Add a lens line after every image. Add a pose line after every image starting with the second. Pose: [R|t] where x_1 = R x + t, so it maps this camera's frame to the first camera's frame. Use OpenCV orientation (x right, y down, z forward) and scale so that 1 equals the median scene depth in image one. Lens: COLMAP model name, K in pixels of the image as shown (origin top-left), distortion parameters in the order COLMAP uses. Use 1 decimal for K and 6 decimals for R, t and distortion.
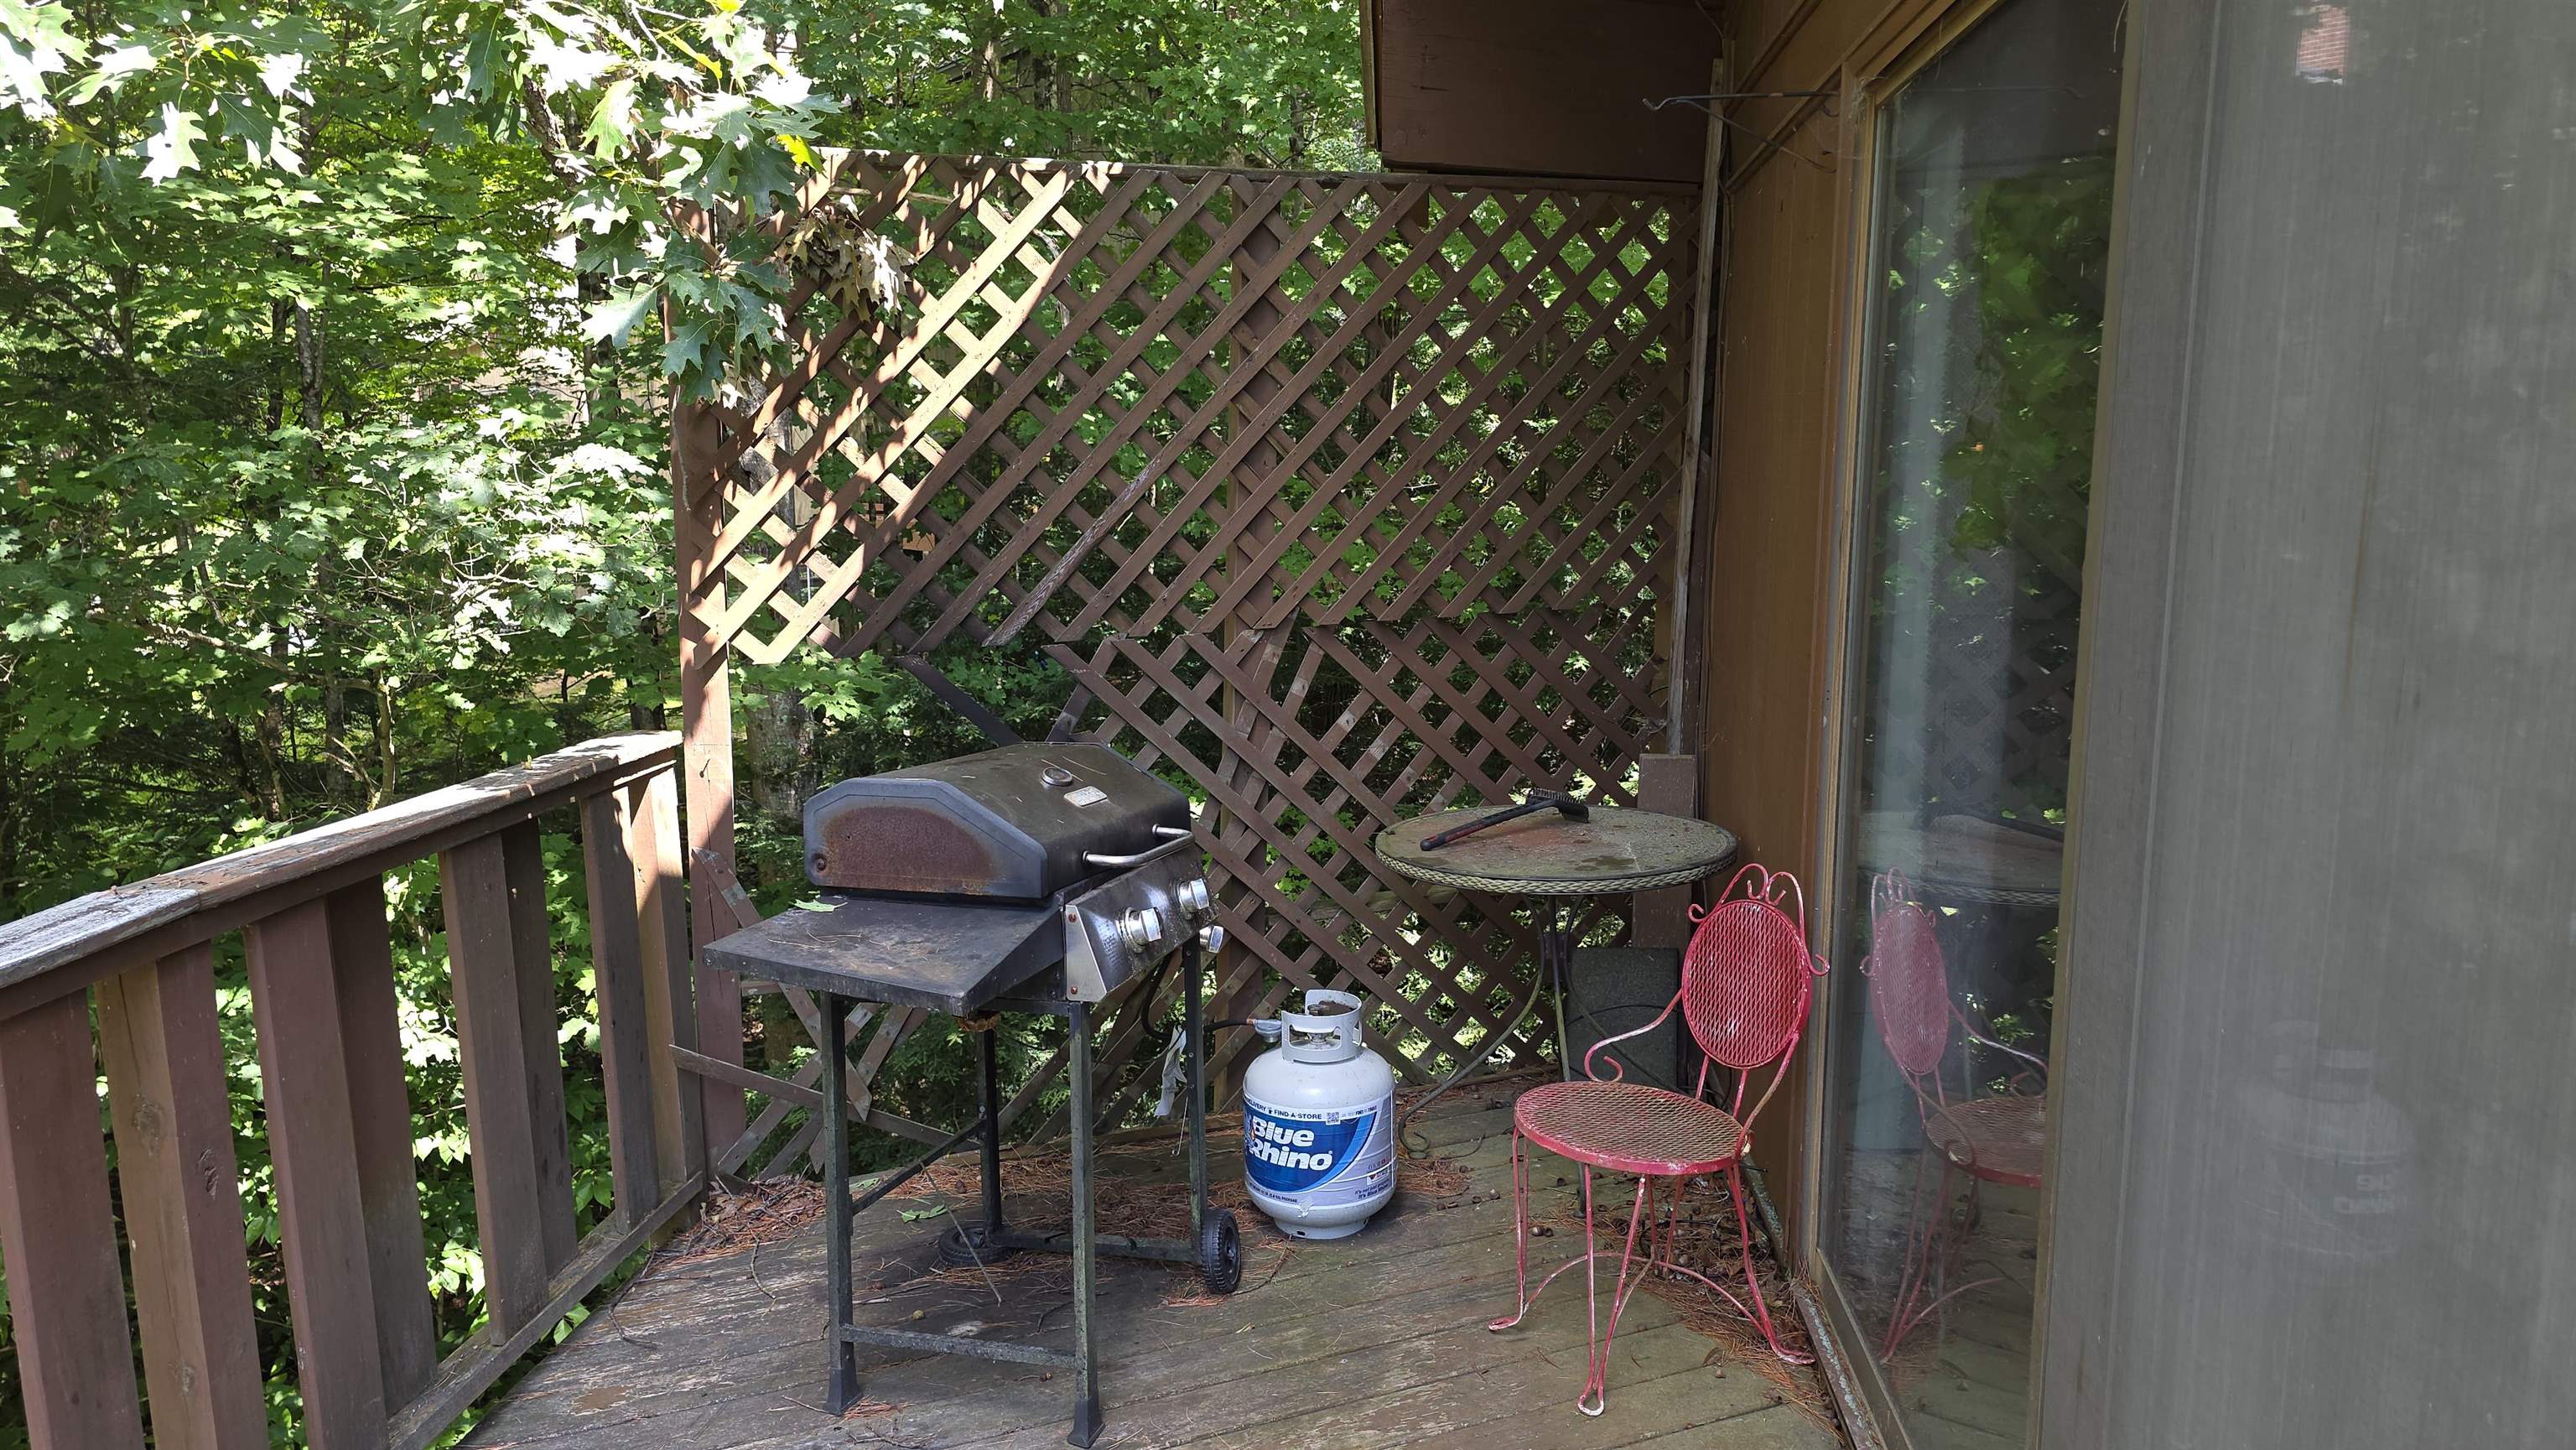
lens RADIAL K [[1678.1, 0, 1295.7], [0, 1678.1, 742.2], [0, 0, 1]] dist [0.057585, -0.043965]
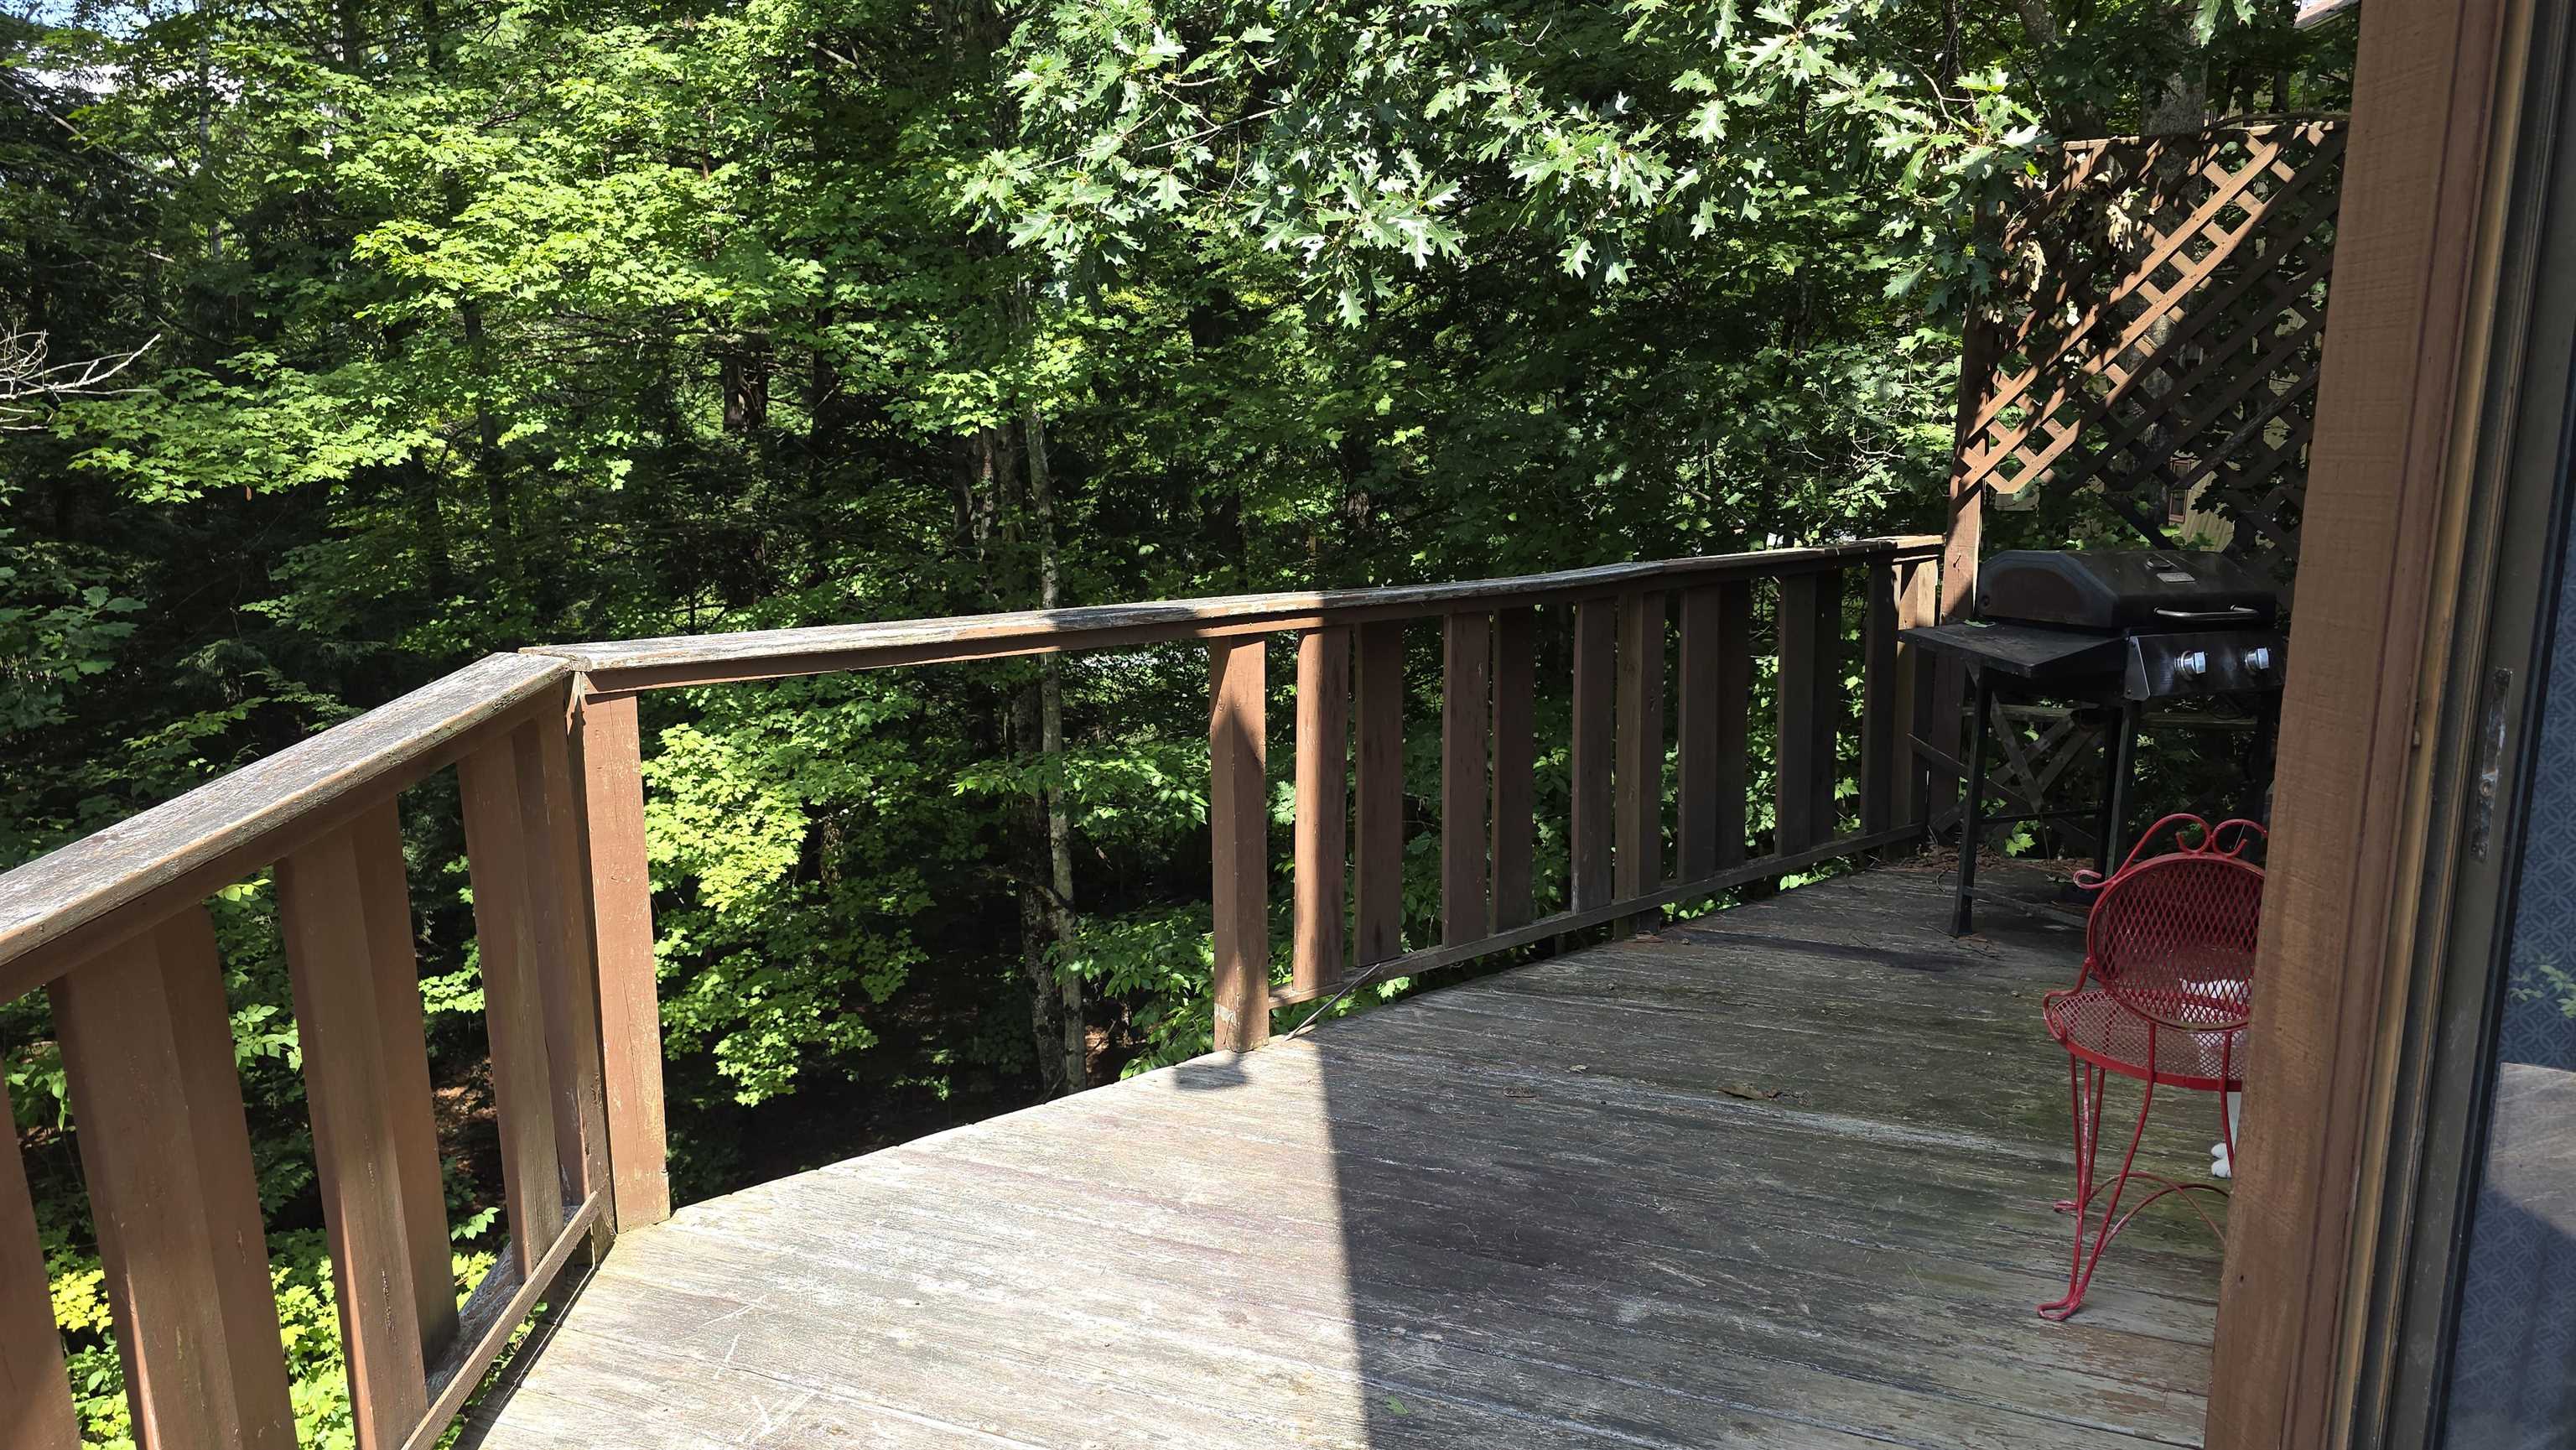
lens RADIAL K [[1678.1, 0, 1284.3], [0, 1678.1, 727.2], [0, 0, 1]] dist [0.057585, -0.043965]
pose [[0.683235, 0.130188, -0.718499, 0.362339], [-0.100464, 0.991380, 0.084099, 0.097336], [0.723254, 0.014724, 0.690425, -0.511627]]
